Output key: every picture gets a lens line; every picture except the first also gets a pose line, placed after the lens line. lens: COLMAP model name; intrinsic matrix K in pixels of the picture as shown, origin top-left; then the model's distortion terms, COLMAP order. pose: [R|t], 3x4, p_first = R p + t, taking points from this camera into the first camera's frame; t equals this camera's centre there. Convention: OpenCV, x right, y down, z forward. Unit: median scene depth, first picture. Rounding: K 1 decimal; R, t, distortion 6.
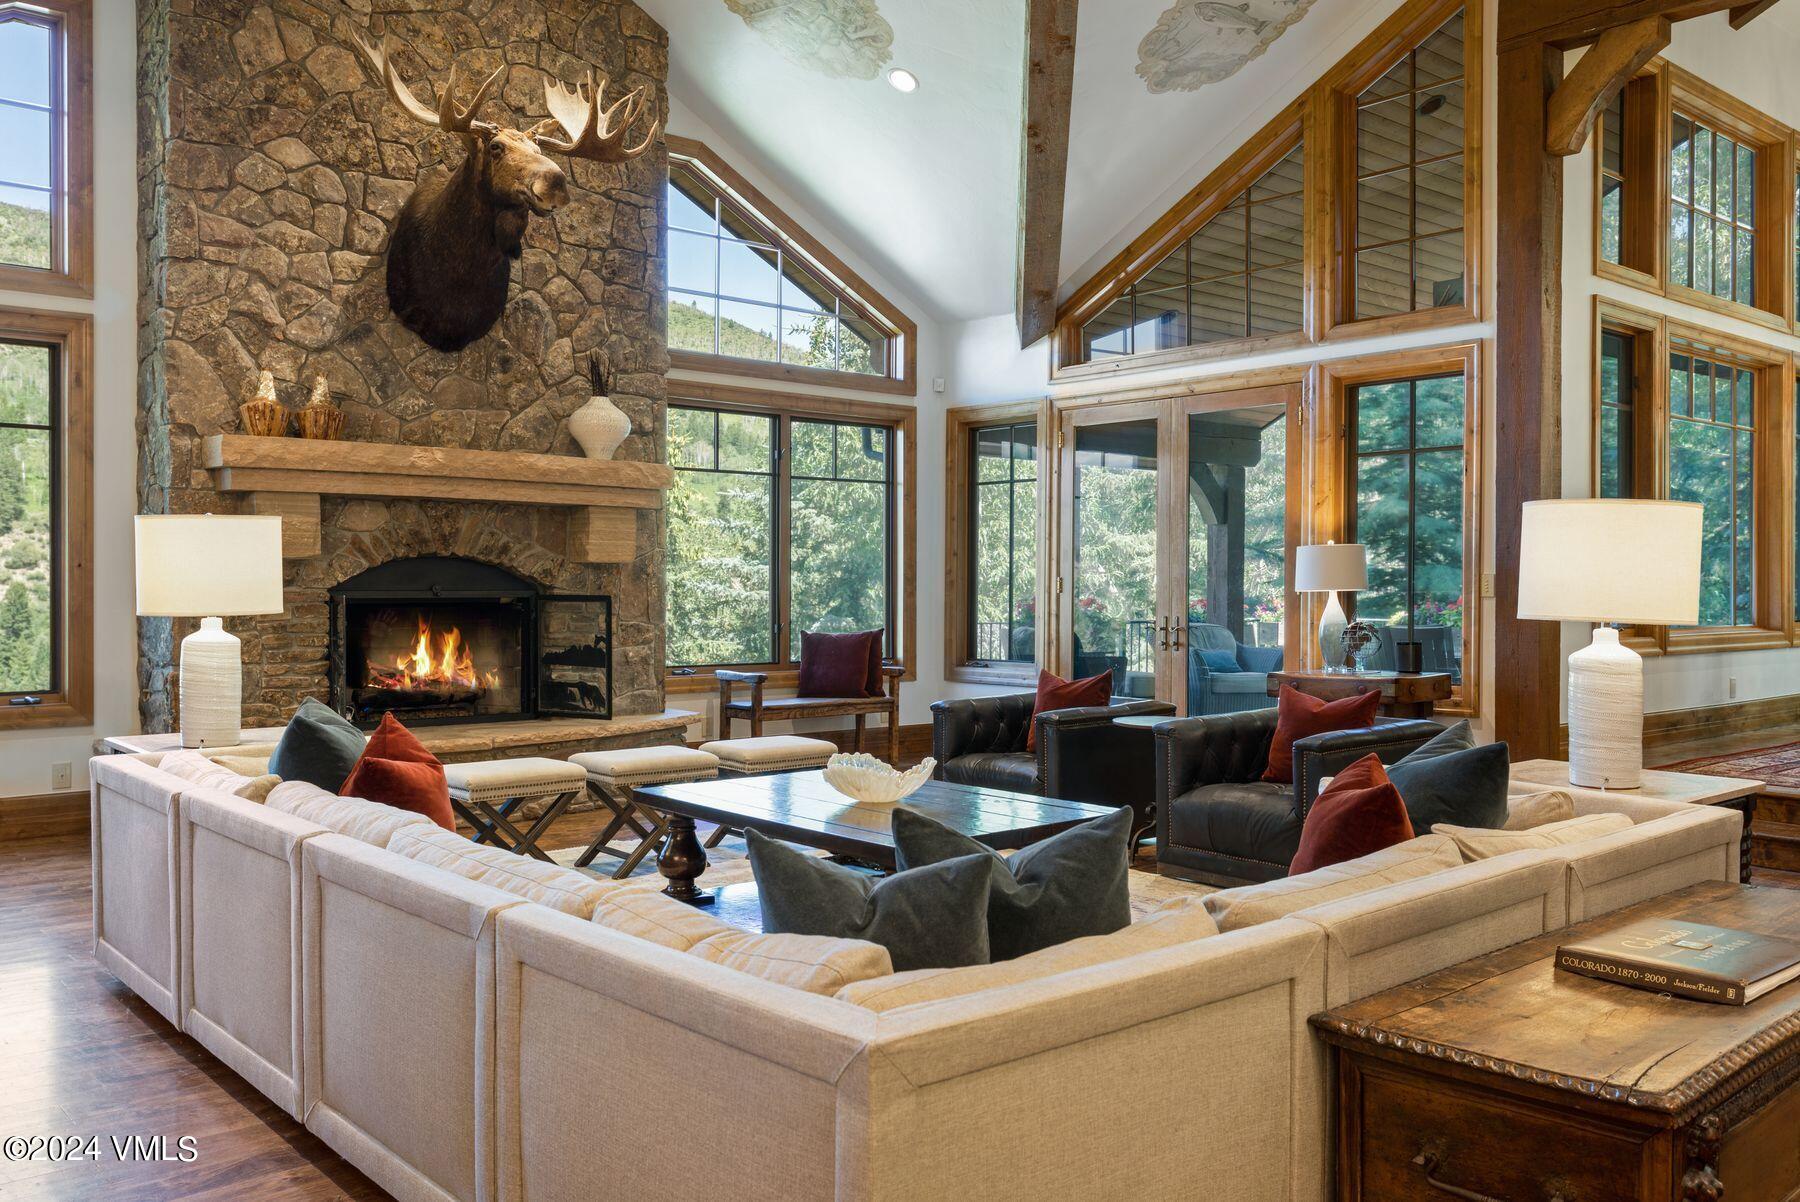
lens RADIAL K [[1507.1, 0, 900.0], [0, 1507.1, 601.0], [0, 0, 1]] dist [0.012223, 0.003208]
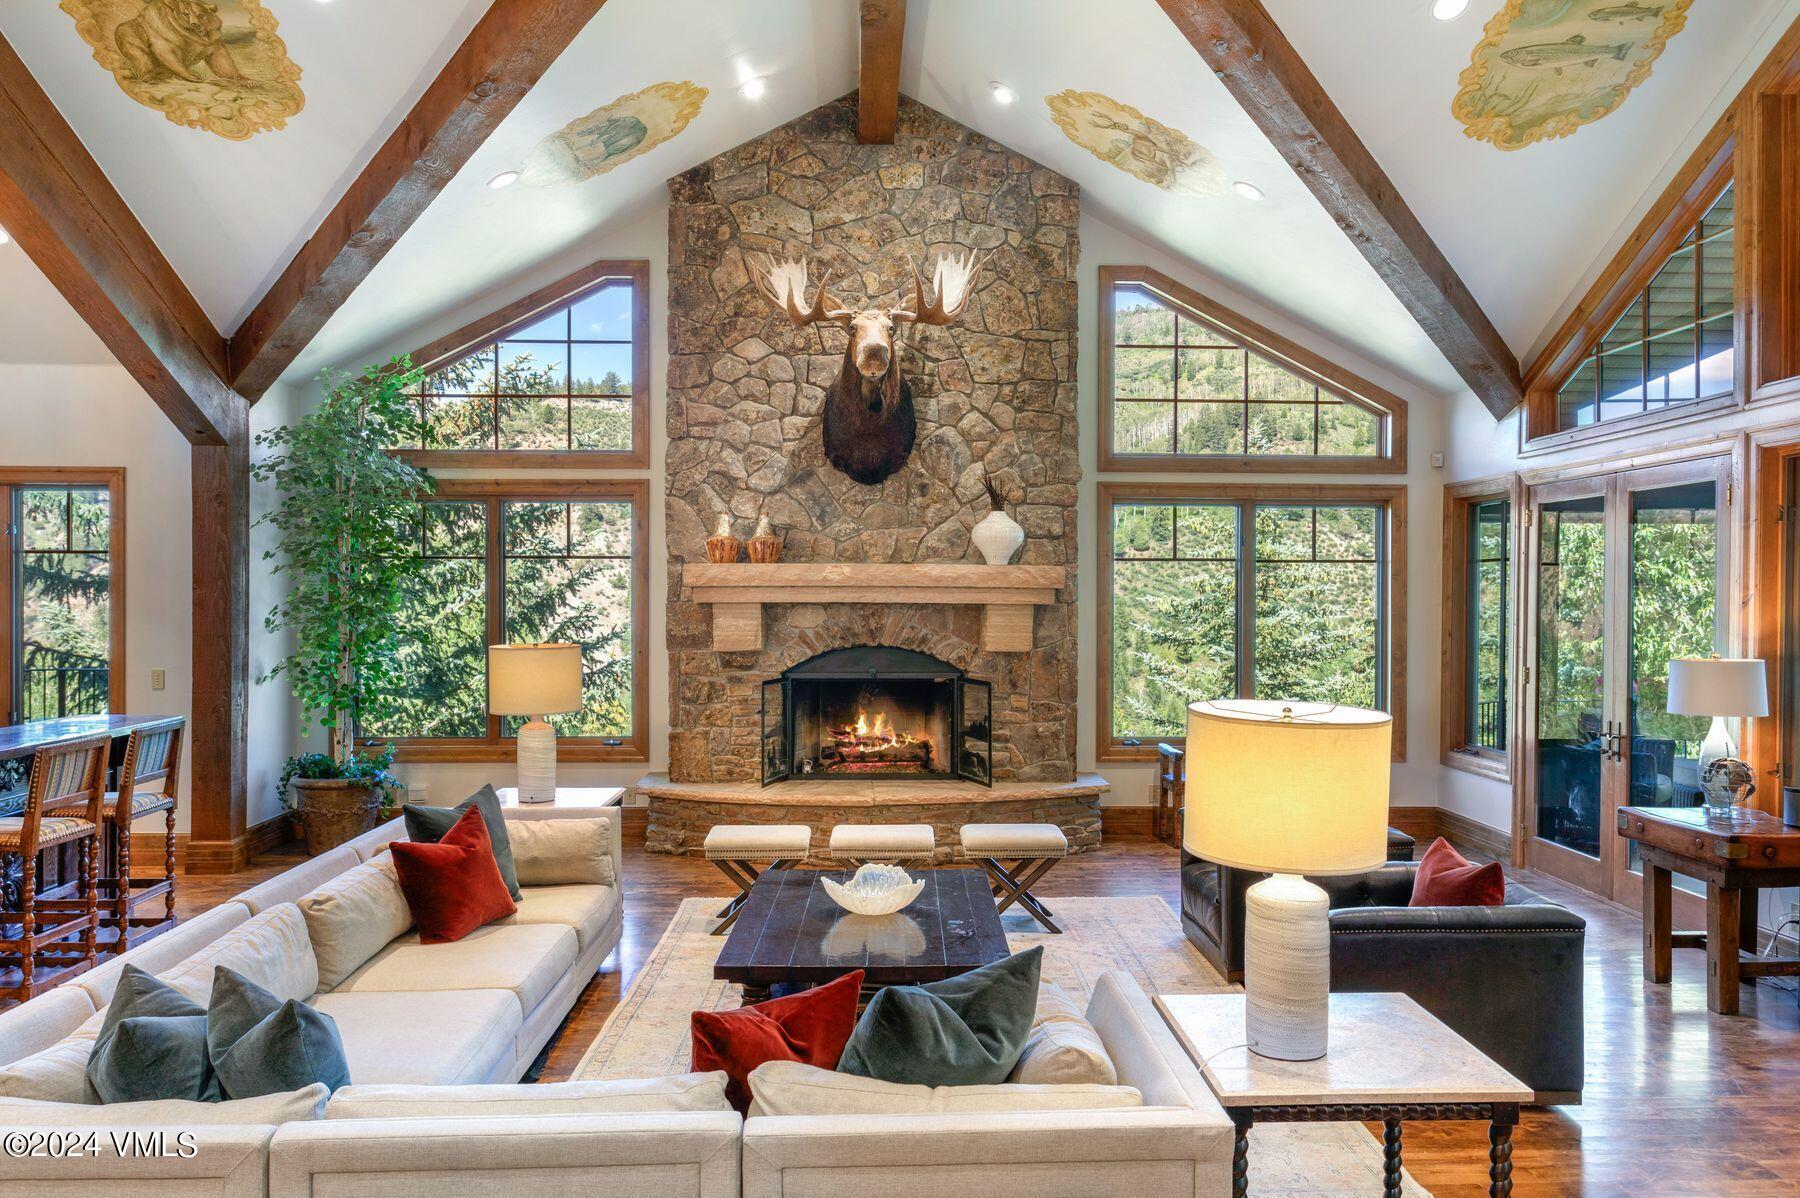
lens RADIAL K [[1331.3, 0, 900.0], [0, 1331.3, 599.0], [0, 0, 1]] dist [-0.000928, 0.007890]
pose [[0.763032, 0.004411, -0.646346, 0.427382], [-0.008300, 0.999961, -0.002973, -0.065119], [0.646308, 0.007633, 0.763039, 0.164096]]
